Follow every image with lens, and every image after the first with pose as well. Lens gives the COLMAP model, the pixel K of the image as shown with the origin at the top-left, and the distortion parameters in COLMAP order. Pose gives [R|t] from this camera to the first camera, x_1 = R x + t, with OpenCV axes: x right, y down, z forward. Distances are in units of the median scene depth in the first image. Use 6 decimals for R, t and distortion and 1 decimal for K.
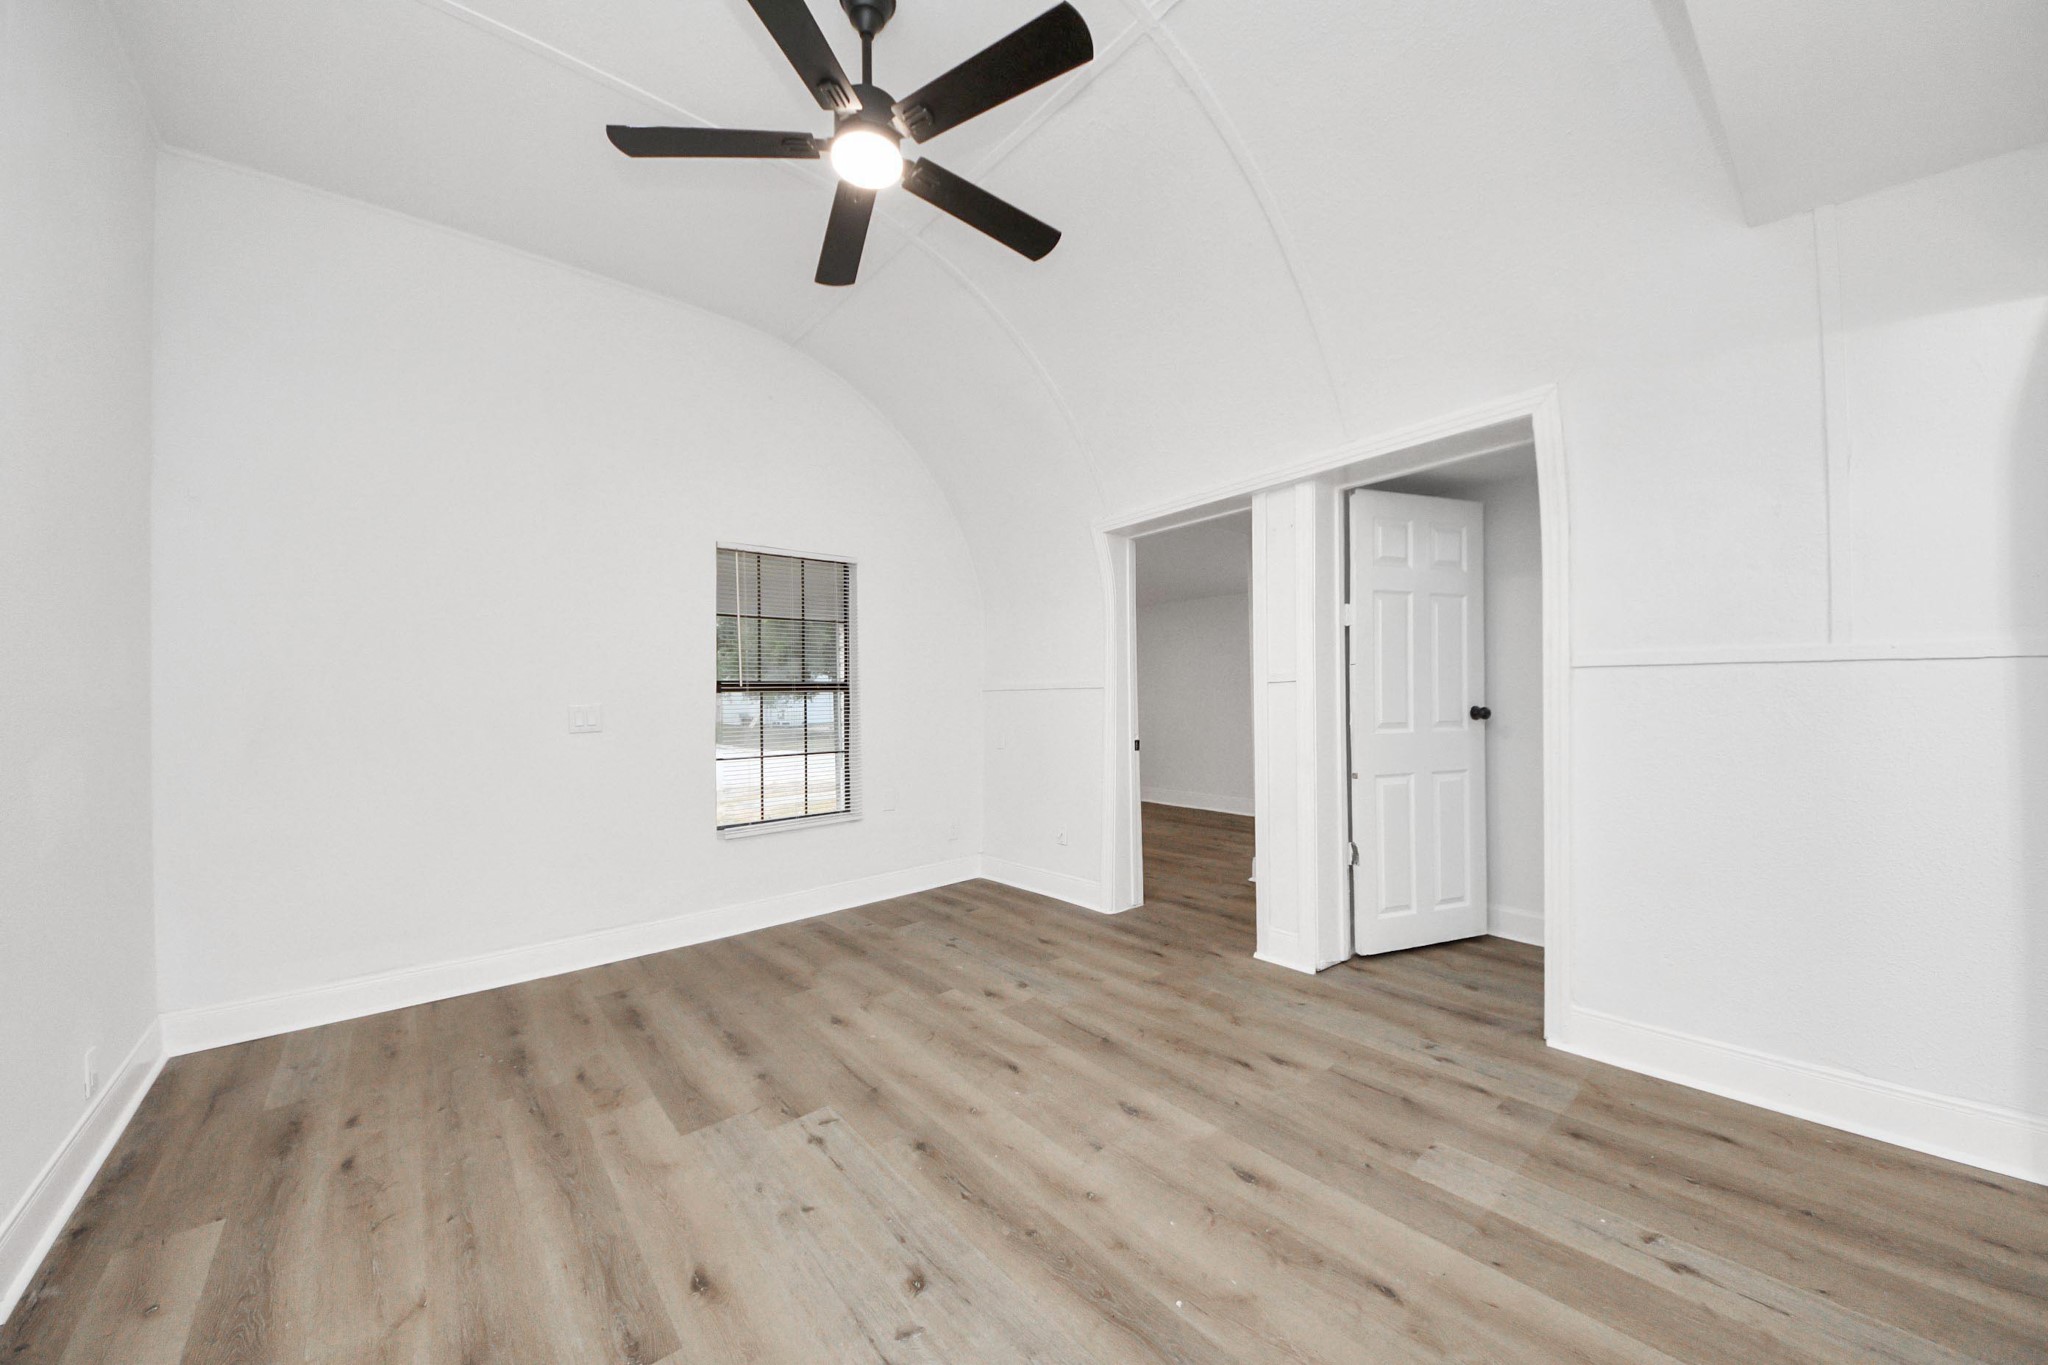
lens RADIAL K [[744.7, 0, 1011.8], [0, 744.7, 694.3], [0, 0, 1]] dist [0.002890, -0.000228]
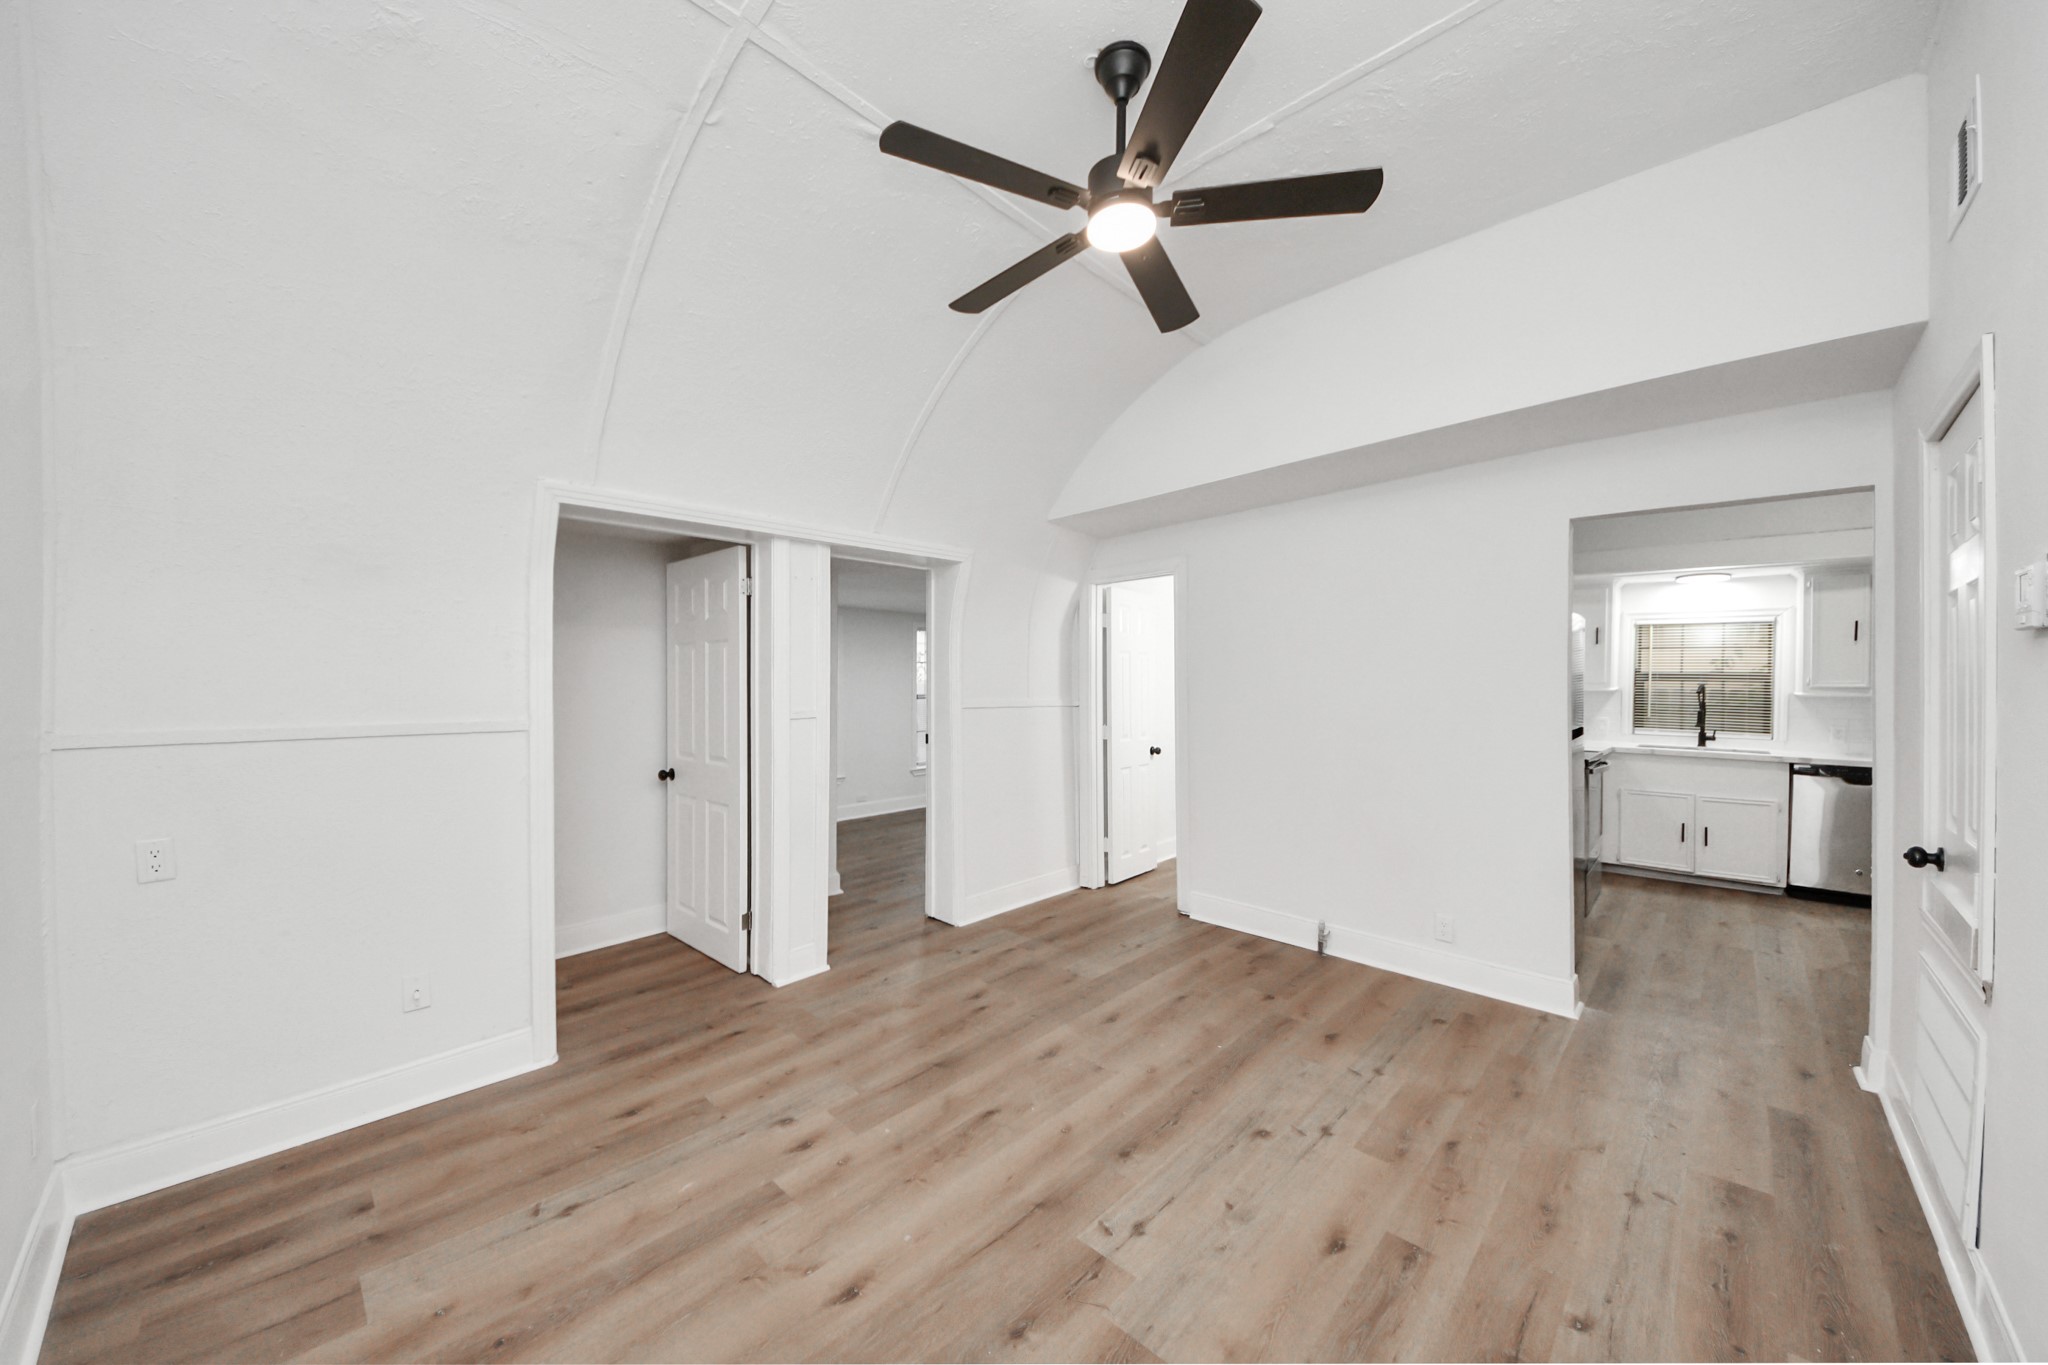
lens RADIAL K [[744.7, 0, 1029.5], [0, 744.7, 694.8], [0, 0, 1]] dist [0.002890, -0.000228]
pose [[-0.141705, -0.004357, 0.989899, -1.035370], [0.008171, 0.999951, 0.005571, -0.075145], [-0.989875, 0.008878, -0.141663, 1.114774]]
